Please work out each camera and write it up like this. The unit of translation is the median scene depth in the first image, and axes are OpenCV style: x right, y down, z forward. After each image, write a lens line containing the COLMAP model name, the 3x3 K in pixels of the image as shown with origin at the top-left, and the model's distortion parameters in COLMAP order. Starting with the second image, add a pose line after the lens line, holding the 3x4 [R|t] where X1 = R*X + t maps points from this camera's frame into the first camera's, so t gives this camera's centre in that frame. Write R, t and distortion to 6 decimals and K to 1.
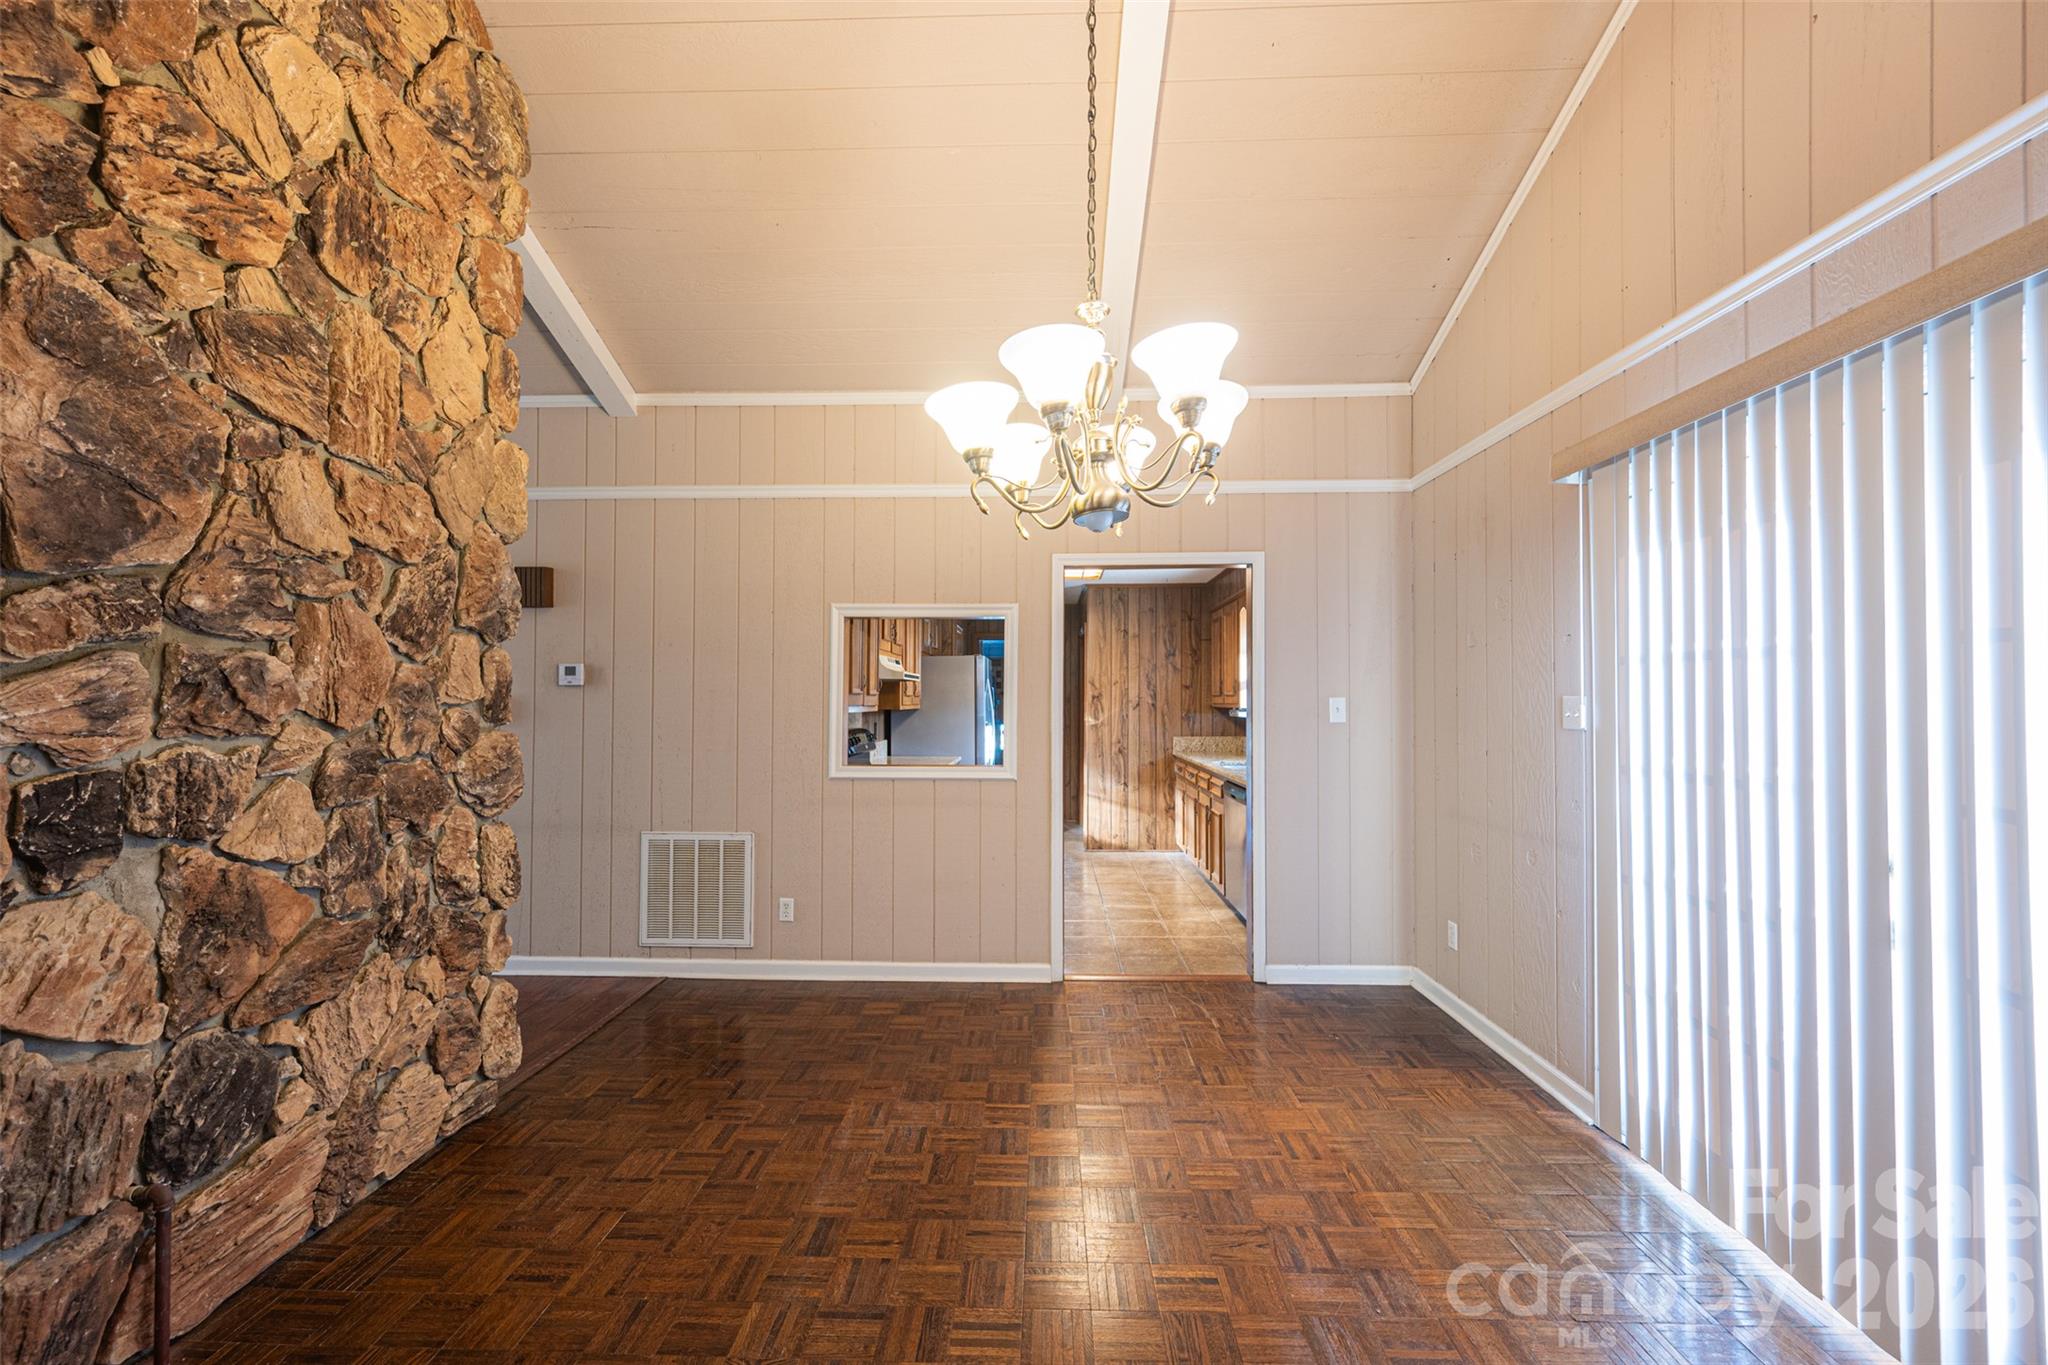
lens RADIAL K [[798.8, 0, 1020.9], [0, 798.8, 685.3], [0, 0, 1]] dist [-0.000336, 0.000053]
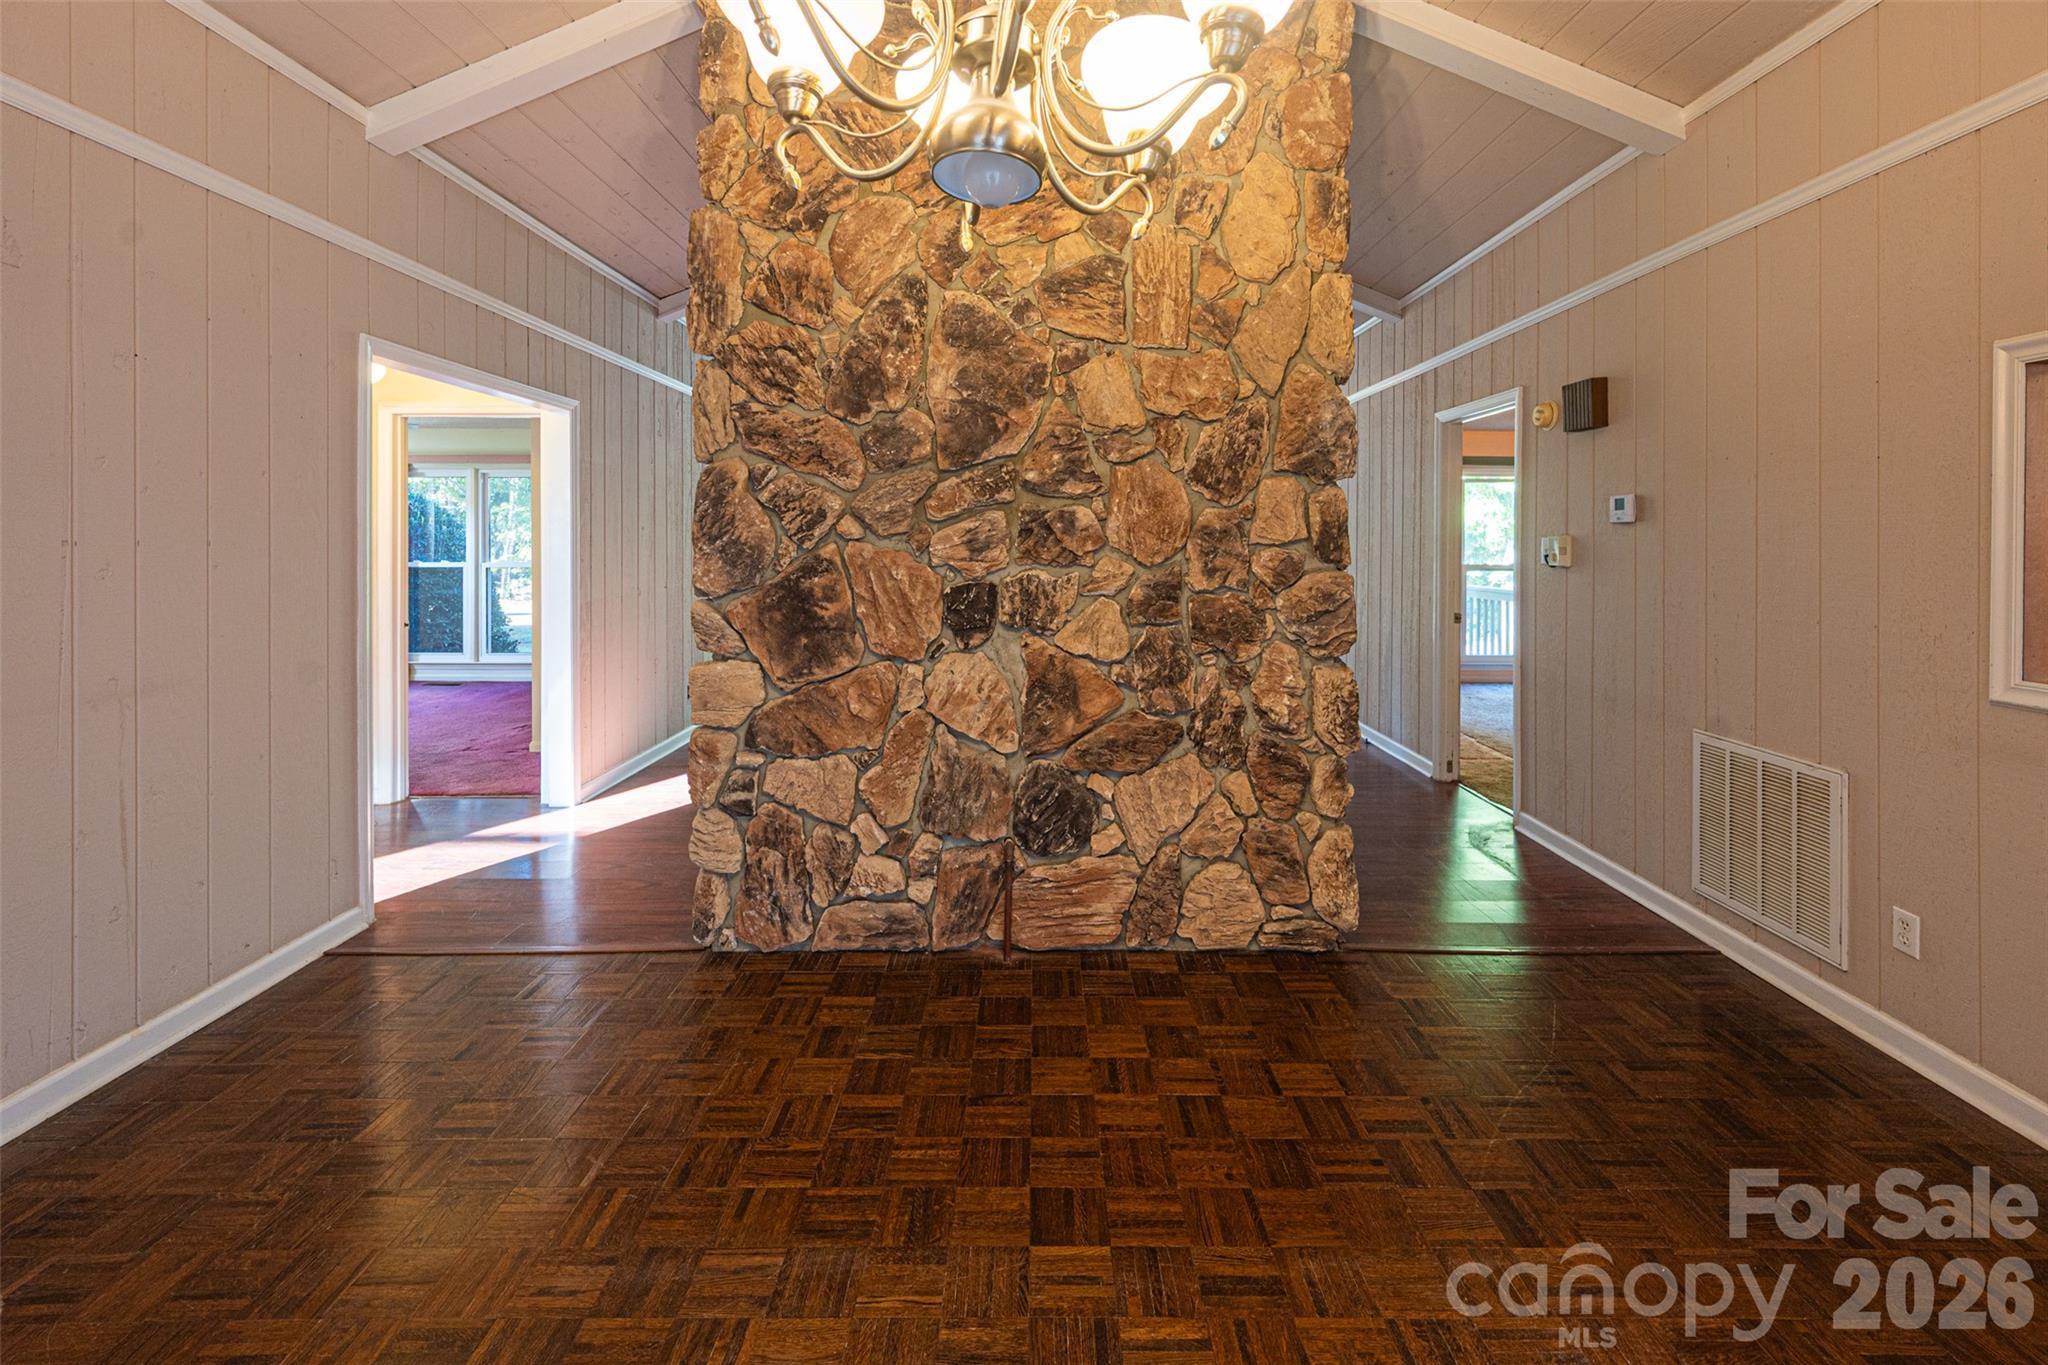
lens RADIAL K [[848.2, 0, 1029.3], [0, 848.2, 540.1], [0, 0, 1]] dist [-0.001077, -0.000039]
pose [[0.044974, -0.002784, -0.998984, 0.514187], [0.017197, 0.999850, -0.002012, 0.018970], [0.998840, -0.017089, 0.045015, 0.811092]]
